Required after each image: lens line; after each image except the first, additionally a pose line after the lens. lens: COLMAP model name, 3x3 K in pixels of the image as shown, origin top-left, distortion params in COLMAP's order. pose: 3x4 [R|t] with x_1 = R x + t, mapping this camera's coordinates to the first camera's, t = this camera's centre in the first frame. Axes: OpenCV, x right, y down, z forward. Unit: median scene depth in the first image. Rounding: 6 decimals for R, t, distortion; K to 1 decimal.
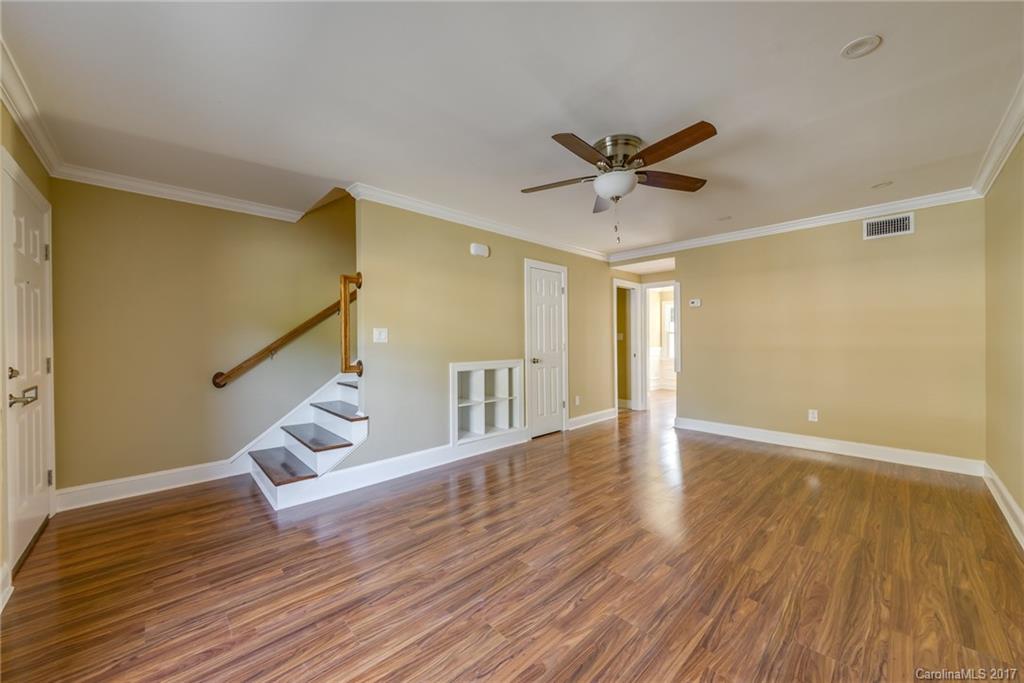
lens RADIAL K [[371.2, 0, 512.0], [0, 371.2, 341.5], [0, 0, 1]] dist [-0.000681, 0.000306]
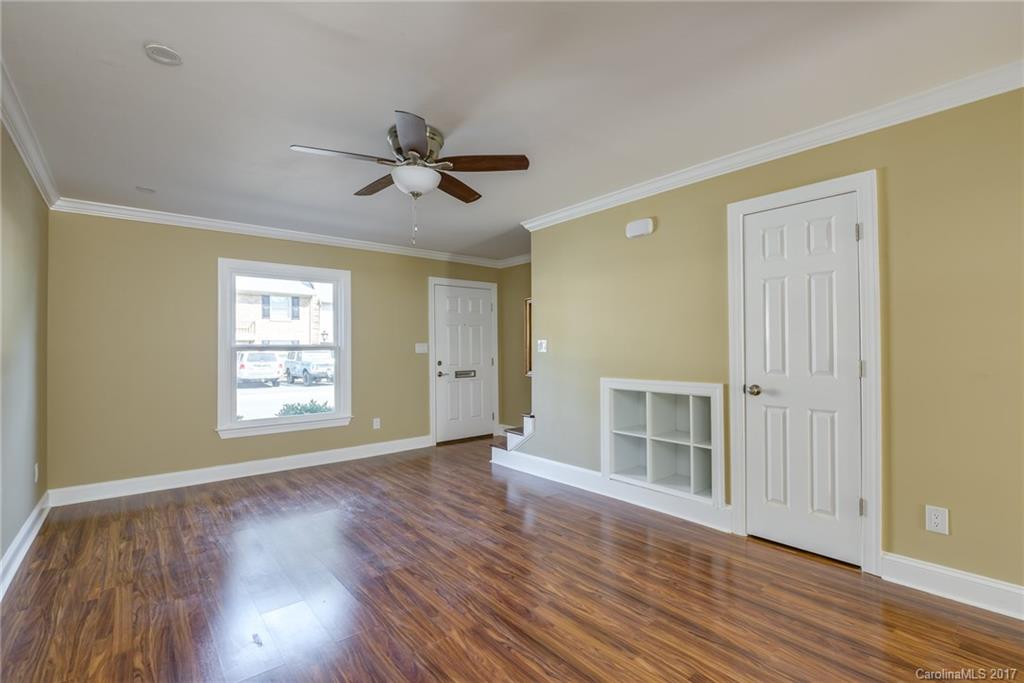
lens RADIAL K [[464.4, 0, 512.0], [0, 464.4, 341.5], [0, 0, 1]] dist [-0.000970, -0.000784]
pose [[-0.065574, -0.011319, -0.997784, 1.135385], [0.004436, 0.999922, -0.011635, -0.015155], [0.997838, -0.005189, -0.065518, 1.084063]]
